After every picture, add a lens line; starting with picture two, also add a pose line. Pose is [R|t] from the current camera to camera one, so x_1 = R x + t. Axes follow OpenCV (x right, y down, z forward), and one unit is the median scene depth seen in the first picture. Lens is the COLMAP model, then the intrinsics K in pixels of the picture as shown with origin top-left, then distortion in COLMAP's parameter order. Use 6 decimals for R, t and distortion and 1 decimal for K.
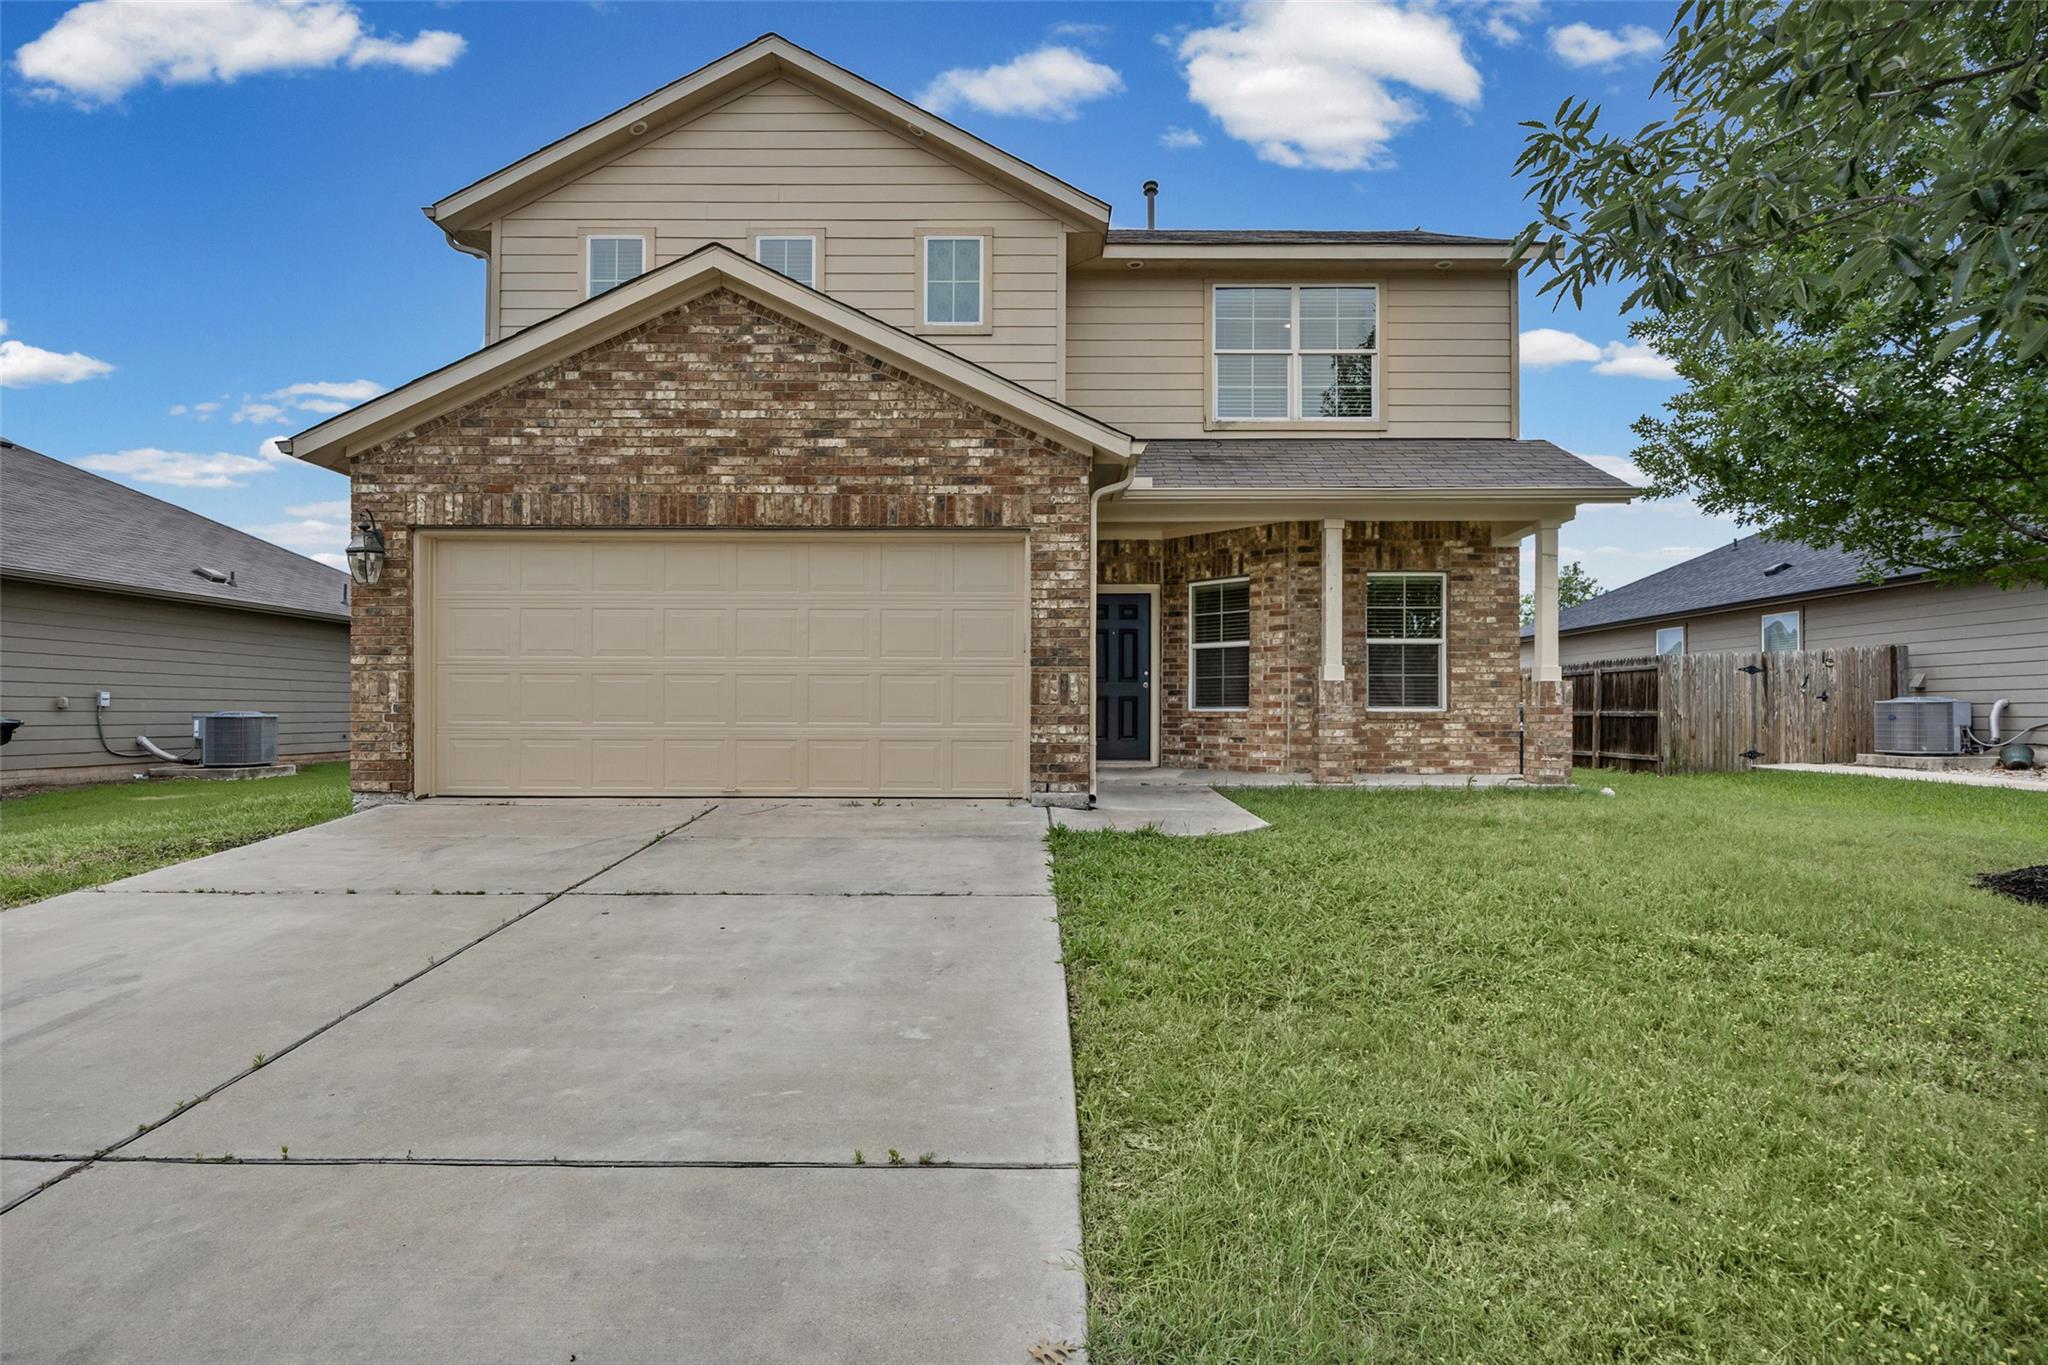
lens RADIAL K [[1004.8, 0, 1028.1], [0, 1004.8, 701.0], [0, 0, 1]] dist [-0.003259, -0.000101]
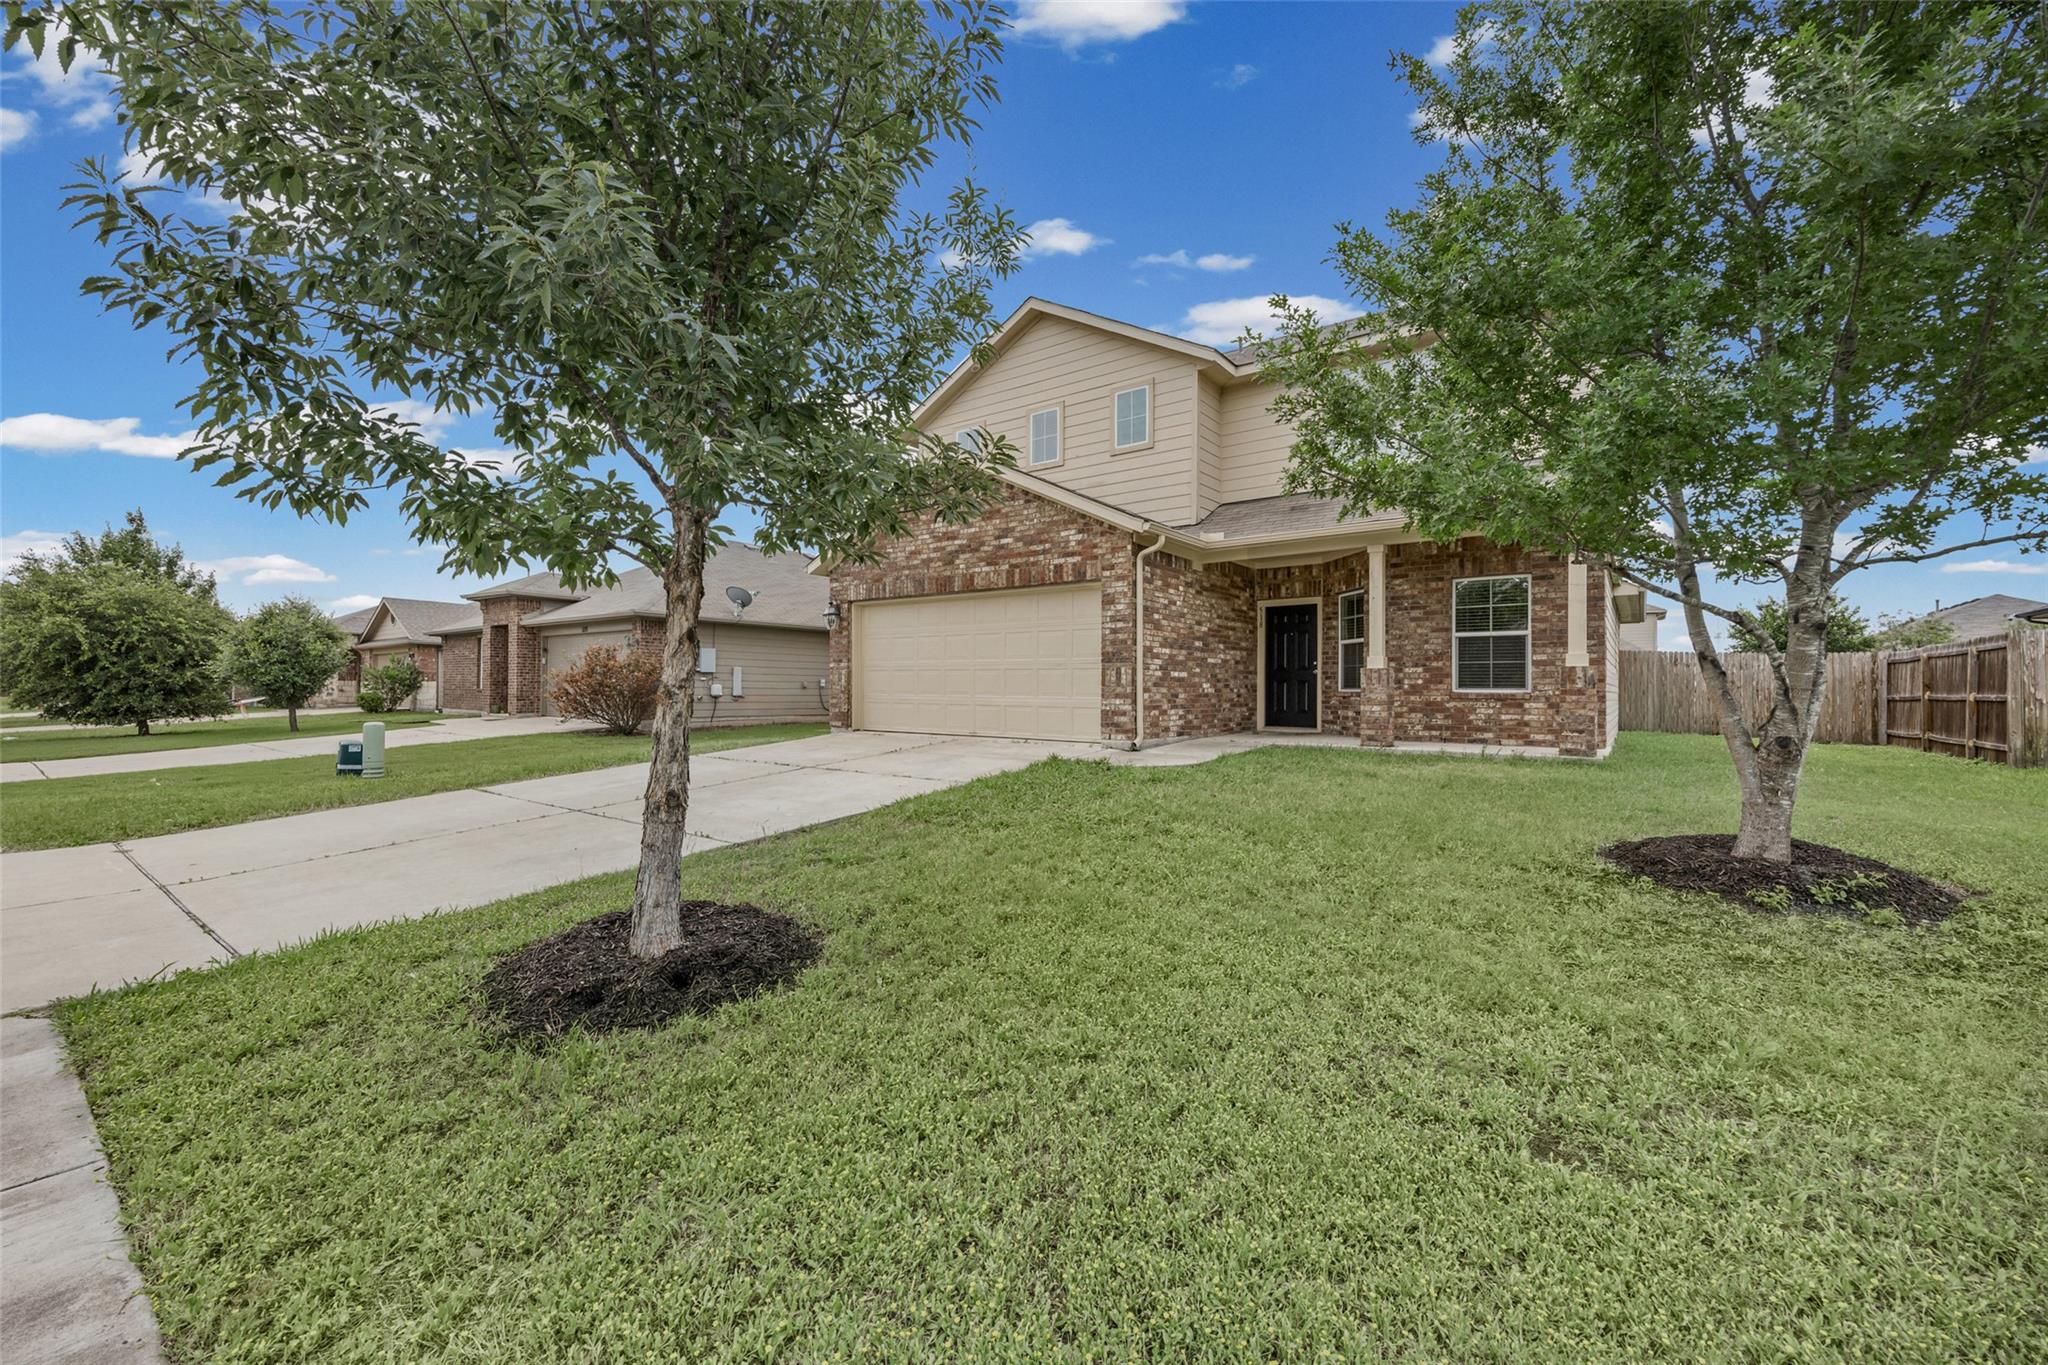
lens RADIAL K [[778.2, 0, 1021.9], [0, 778.2, 676.2], [0, 0, 1]] dist [-0.001174, -0.000195]
pose [[0.810409, -0.006107, -0.585832, 0.634780], [0.000774, 0.999956, -0.009353, -0.000998], [0.585864, 0.007126, 0.810378, -0.112880]]
